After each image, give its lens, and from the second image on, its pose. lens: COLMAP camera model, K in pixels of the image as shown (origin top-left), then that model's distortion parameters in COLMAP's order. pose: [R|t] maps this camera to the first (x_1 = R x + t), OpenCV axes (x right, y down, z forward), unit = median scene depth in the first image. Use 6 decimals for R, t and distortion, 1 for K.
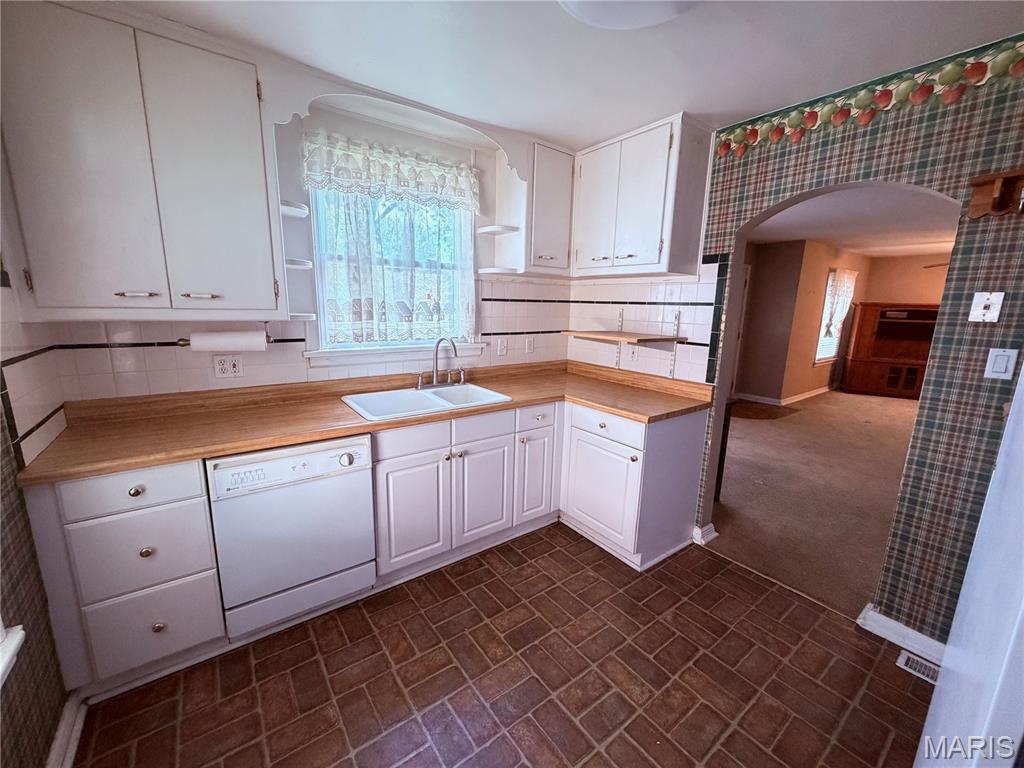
lens RADIAL K [[412.2, 0, 509.9], [0, 412.2, 383.5], [0, 0, 1]] dist [0.001147, 0.000024]
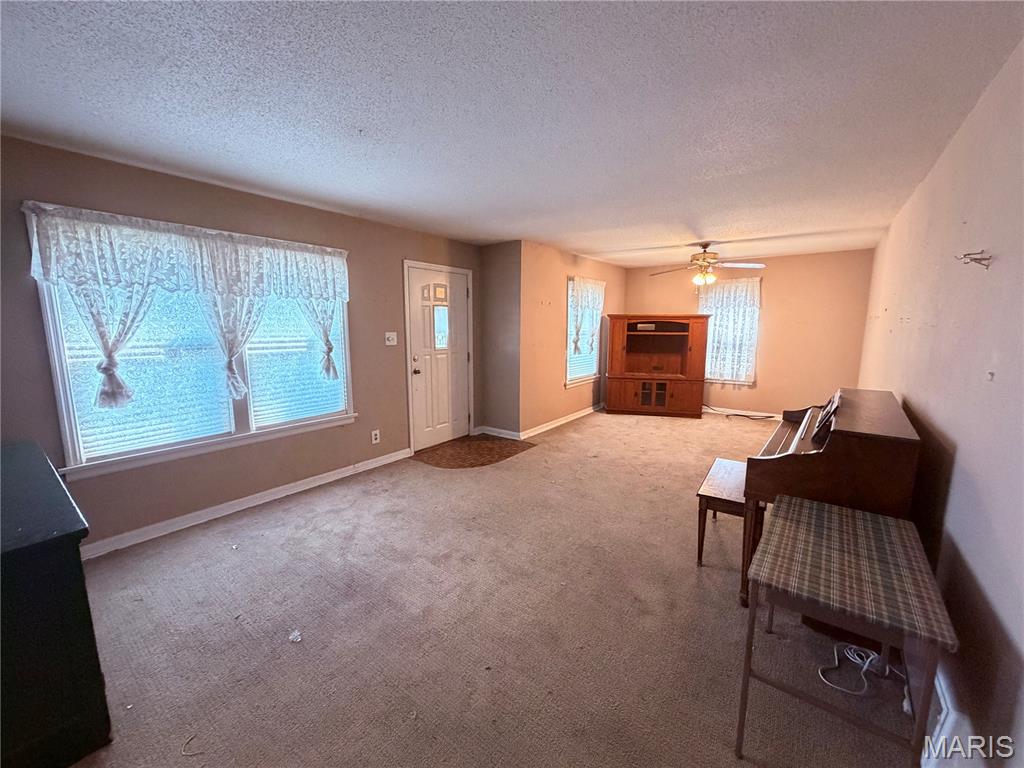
lens RADIAL K [[412.2, 0, 509.3], [0, 412.2, 384.8], [0, 0, 1]] dist [0.001147, 0.000024]
pose [[0.959099, -0.059657, 0.276714, 0.381792], [0.070585, 0.997064, -0.029690, -0.030292], [-0.274130, 0.048008, 0.960494, 0.192123]]
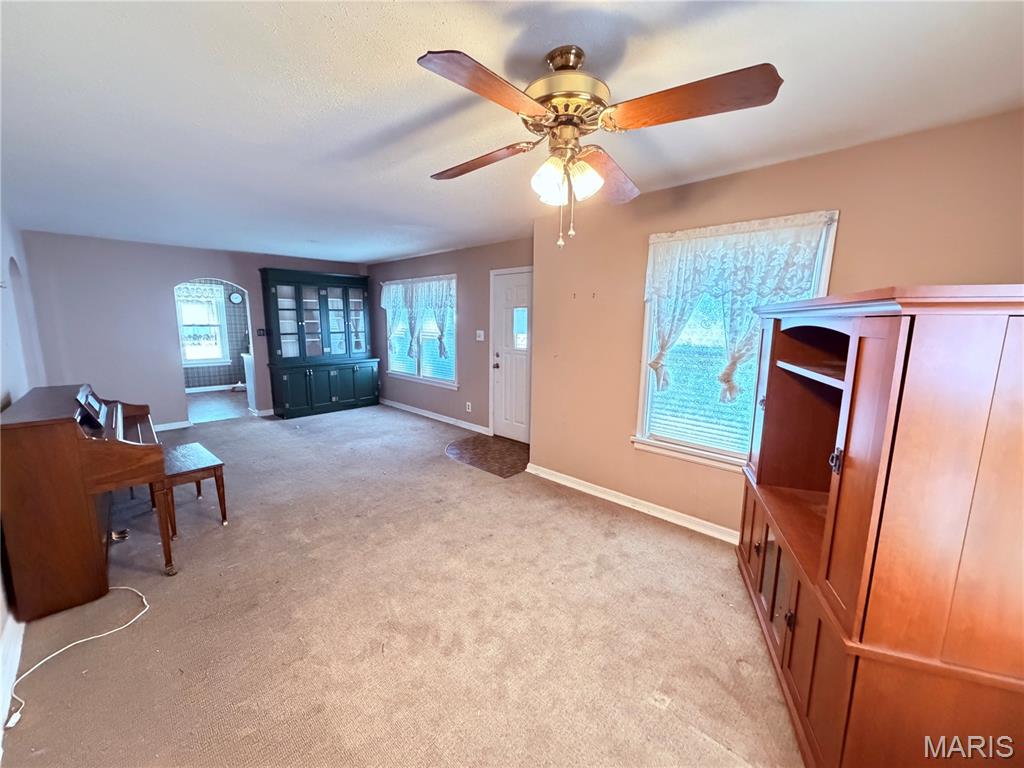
lens RADIAL K [[412.2, 0, 507.0], [0, 412.2, 382.8], [0, 0, 1]] dist [0.001147, 0.000024]
pose [[0.157068, 0.139316, -0.977712, 1.166122], [-0.190855, 0.975619, 0.108357, -0.136277], [0.968971, 0.169582, 0.179828, 0.751338]]
